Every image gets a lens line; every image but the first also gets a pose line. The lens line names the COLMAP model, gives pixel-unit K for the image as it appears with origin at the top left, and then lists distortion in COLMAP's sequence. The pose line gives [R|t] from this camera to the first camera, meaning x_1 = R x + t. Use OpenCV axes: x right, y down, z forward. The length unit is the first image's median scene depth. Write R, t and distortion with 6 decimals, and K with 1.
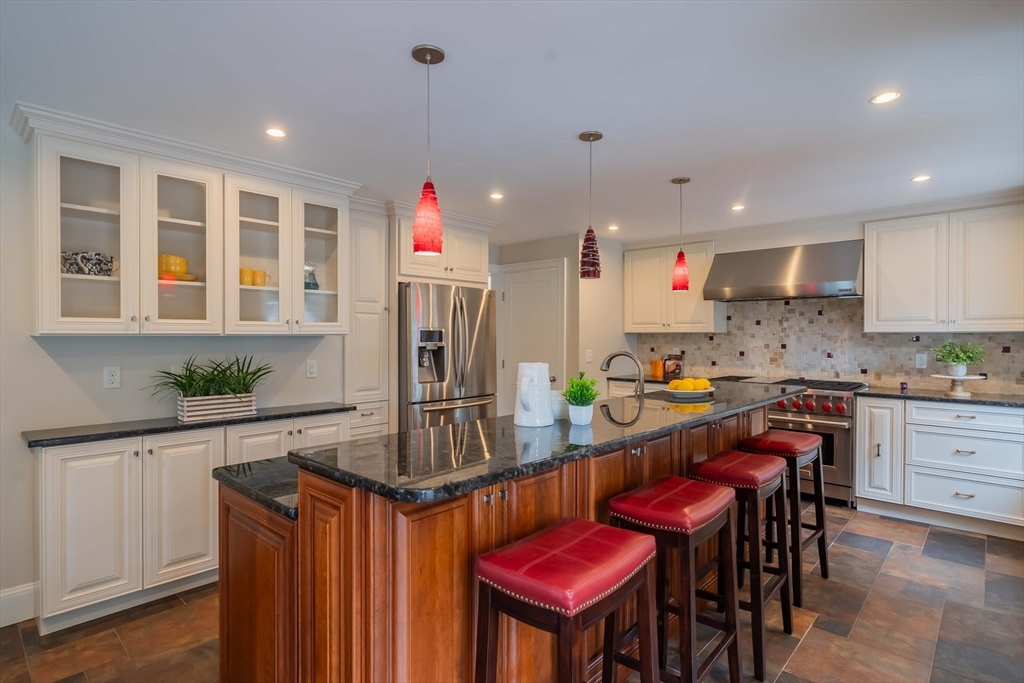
lens RADIAL K [[520.3, 0, 501.8], [0, 520.3, 339.2], [0, 0, 1]] dist [0.000143, -0.000801]
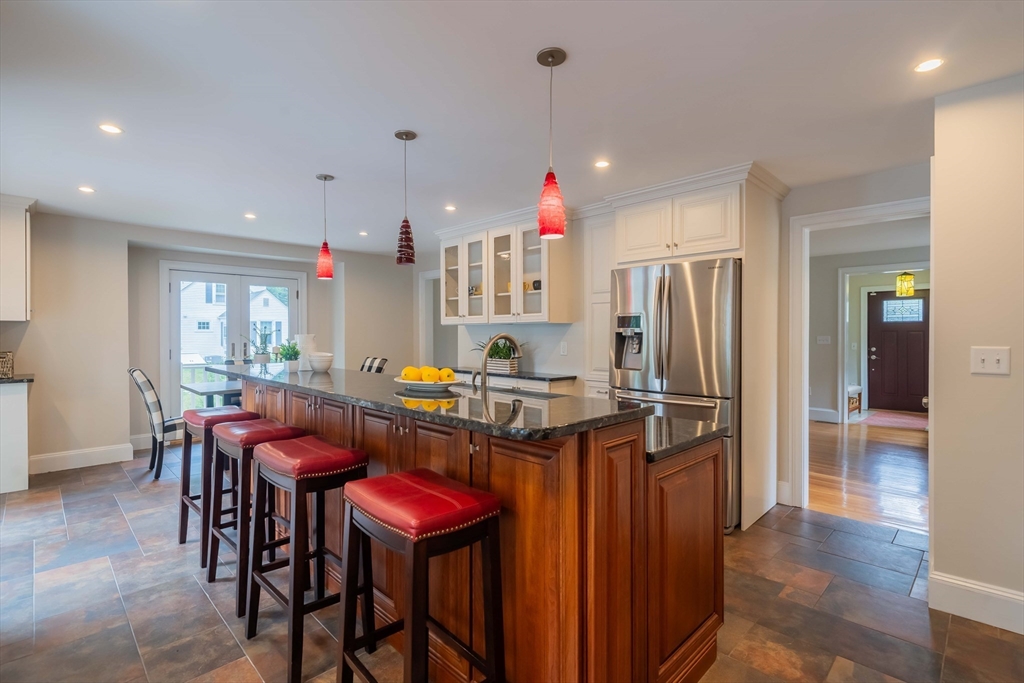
lens RADIAL K [[479.4, 0, 505.7], [0, 479.4, 333.2], [0, 0, 1]] dist [0.003254, 0.000502]
pose [[-0.042198, 0.001010, -0.999109, 0.656764], [-0.000923, 0.999999, 0.001050, 0.012716], [0.999109, 0.000966, -0.042197, 0.692677]]
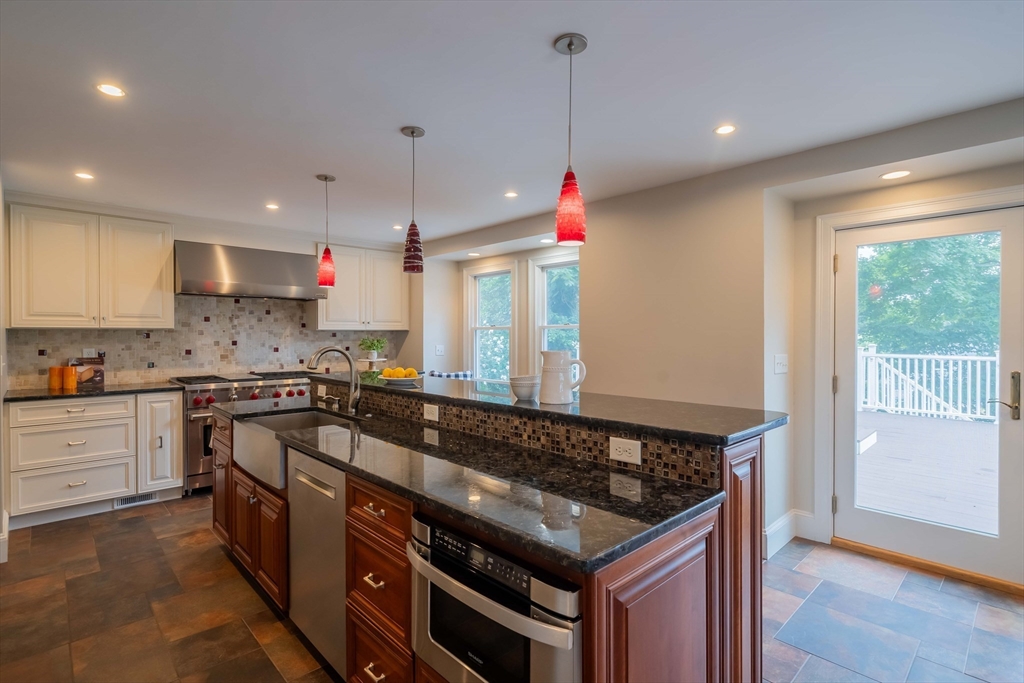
lens RADIAL K [[500.1, 0, 501.3], [0, 500.1, 336.8], [0, 0, 1]] dist [-0.005199, 0.003191]
pose [[0.069992, -0.004887, 0.997536, -0.443608], [0.010116, 0.999940, 0.004189, 0.003083], [-0.997496, 0.009798, 0.070038, 0.438312]]
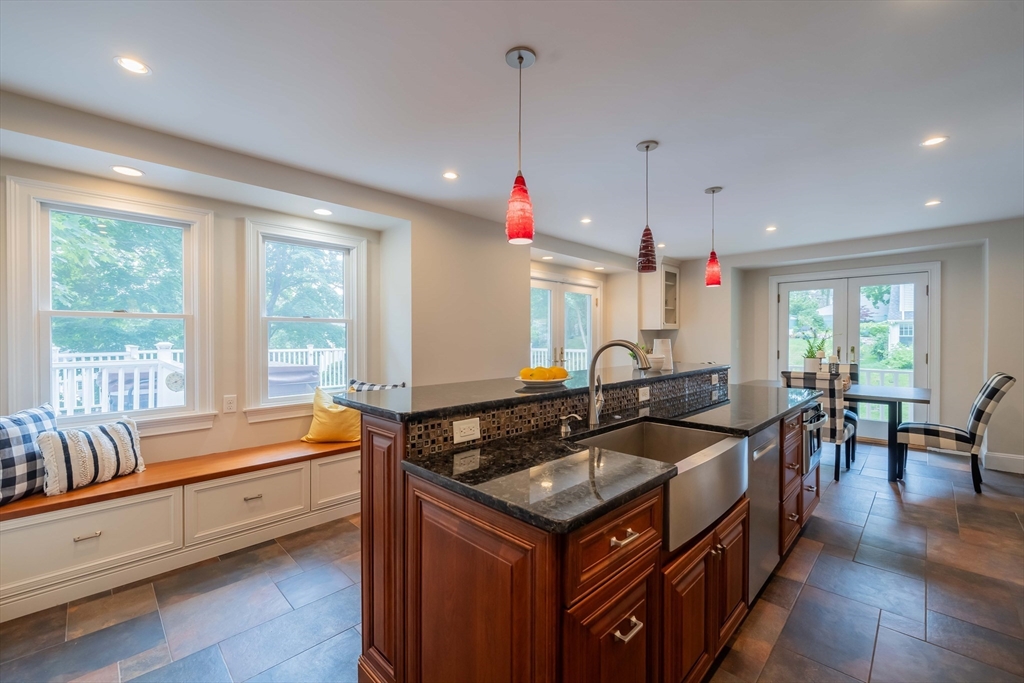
lens RADIAL K [[421.8, 0, 520.2], [0, 421.8, 342.0], [0, 0, 1]] dist [-0.003581, 0.000168]
pose [[-0.999997, -0.000472, 0.002485, 0.240150], [-0.000436, 0.999897, 0.014337, 0.012506], [-0.002492, 0.014336, -0.999894, 1.081734]]
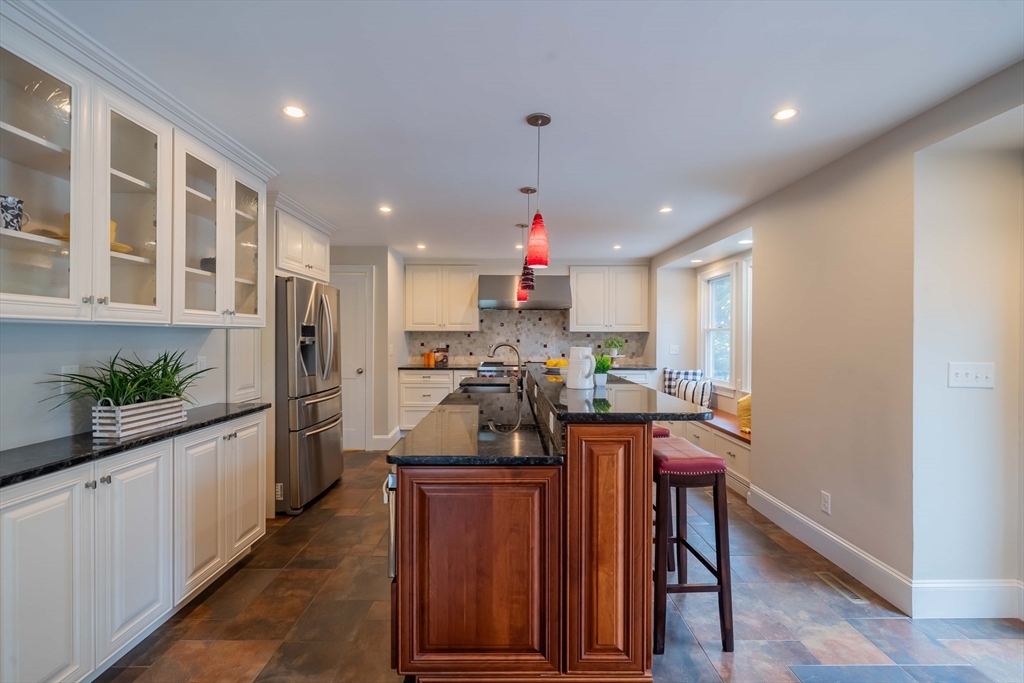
lens RADIAL K [[446.8, 0, 504.4], [0, 446.8, 337.1], [0, 0, 1]] dist [-0.004462, 0.000560]
pose [[0.735151, 0.001063, 0.677902, -0.395436], [0.002228, 0.999990, -0.003984, 0.008935], [-0.677899, 0.004439, 0.735141, 0.083237]]
